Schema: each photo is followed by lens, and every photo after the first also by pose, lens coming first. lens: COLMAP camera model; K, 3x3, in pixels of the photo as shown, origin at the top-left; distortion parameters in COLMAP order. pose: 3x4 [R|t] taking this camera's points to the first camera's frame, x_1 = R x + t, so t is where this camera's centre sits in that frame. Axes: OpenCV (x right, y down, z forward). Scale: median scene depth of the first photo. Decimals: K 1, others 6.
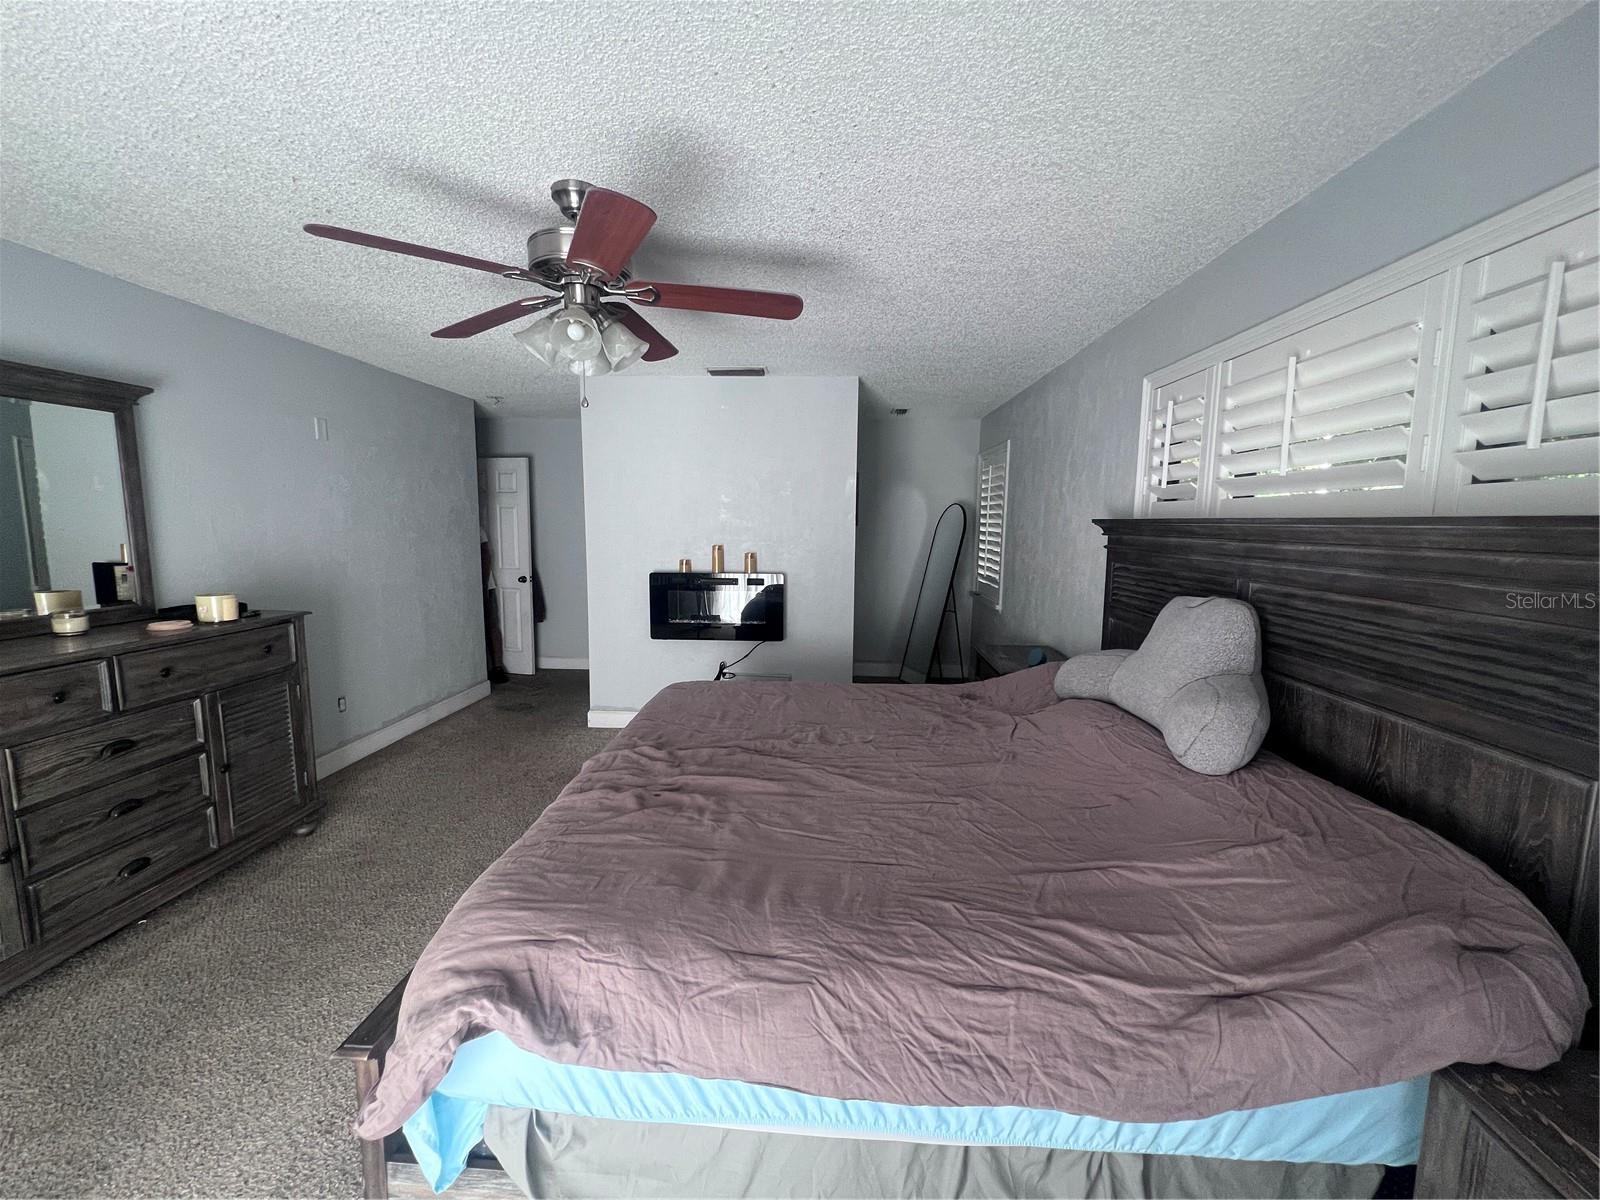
lens RADIAL K [[637.8, 0, 798.3], [0, 637.8, 599.9], [0, 0, 1]] dist [0.000295, -0.000327]
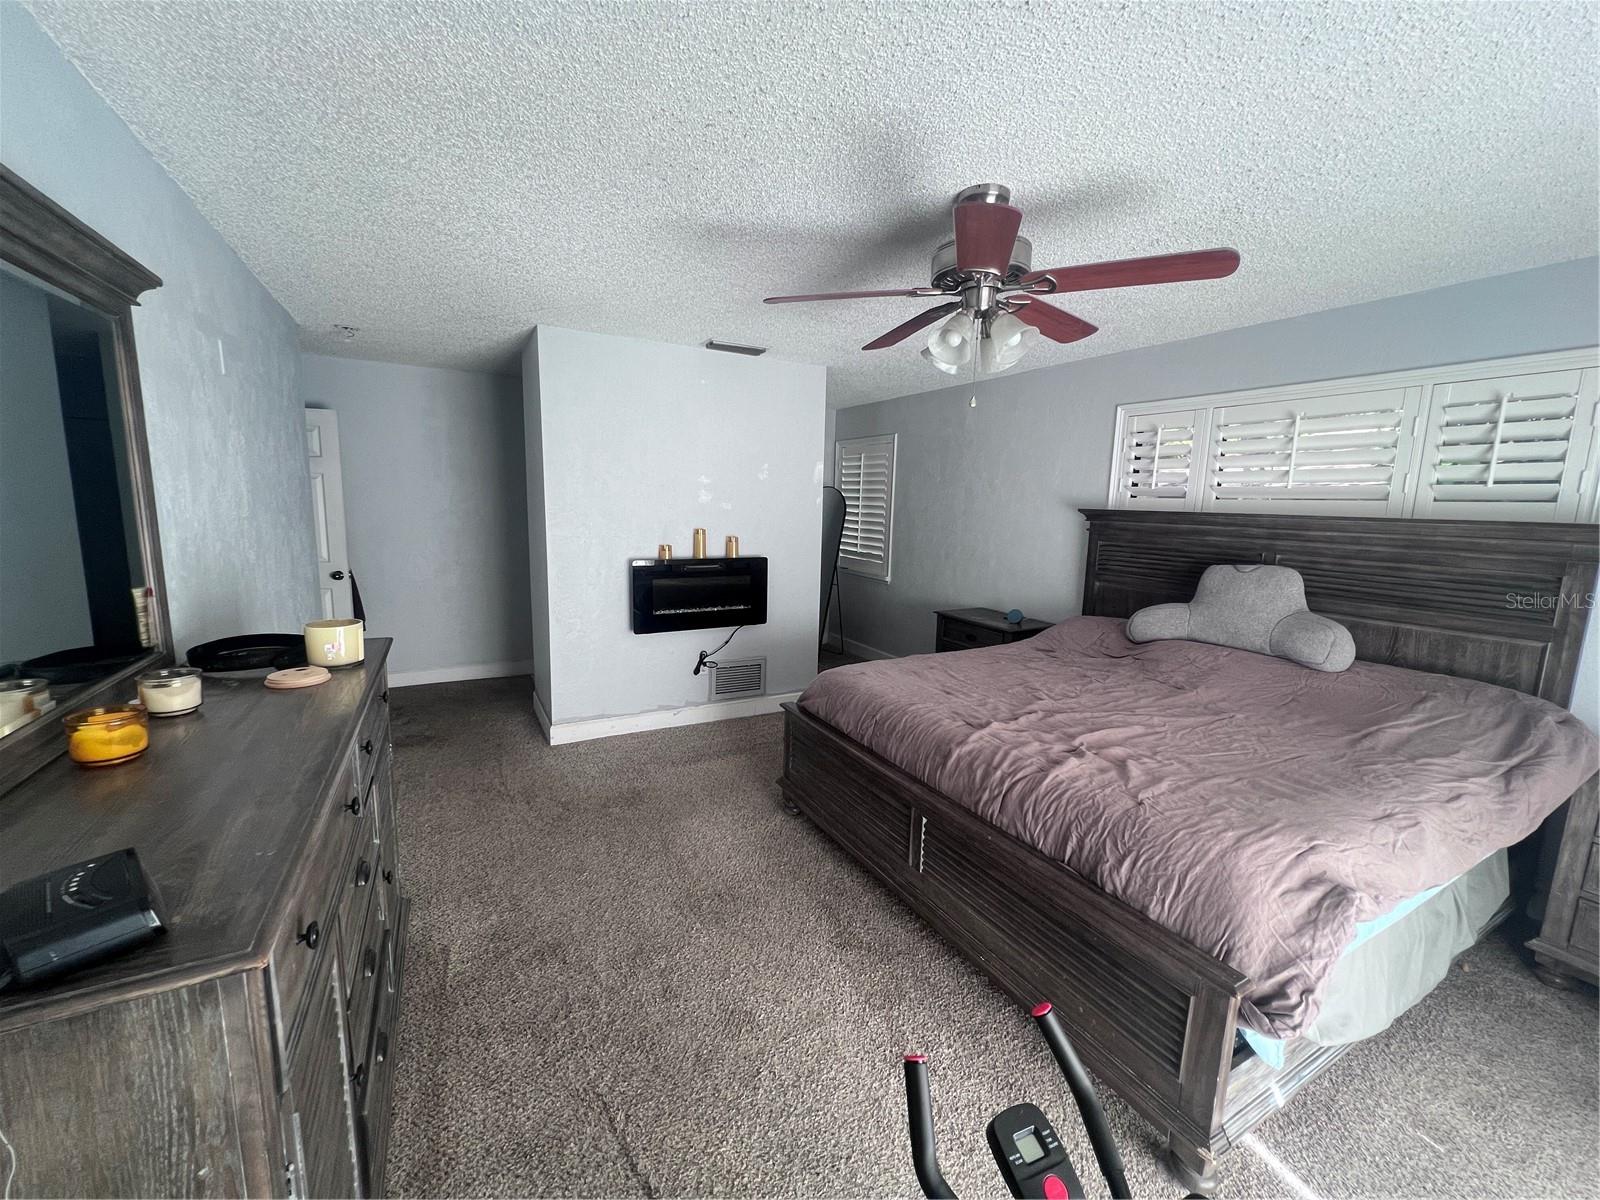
lens RADIAL K [[637.8, 0, 801.2], [0, 637.8, 597.1], [0, 0, 1]] dist [0.000295, -0.000327]
pose [[0.848659, -0.067797, 0.524577, -1.350484], [0.047745, 0.997522, 0.051679, -0.071657], [-0.526781, -0.018813, 0.849793, 0.310628]]
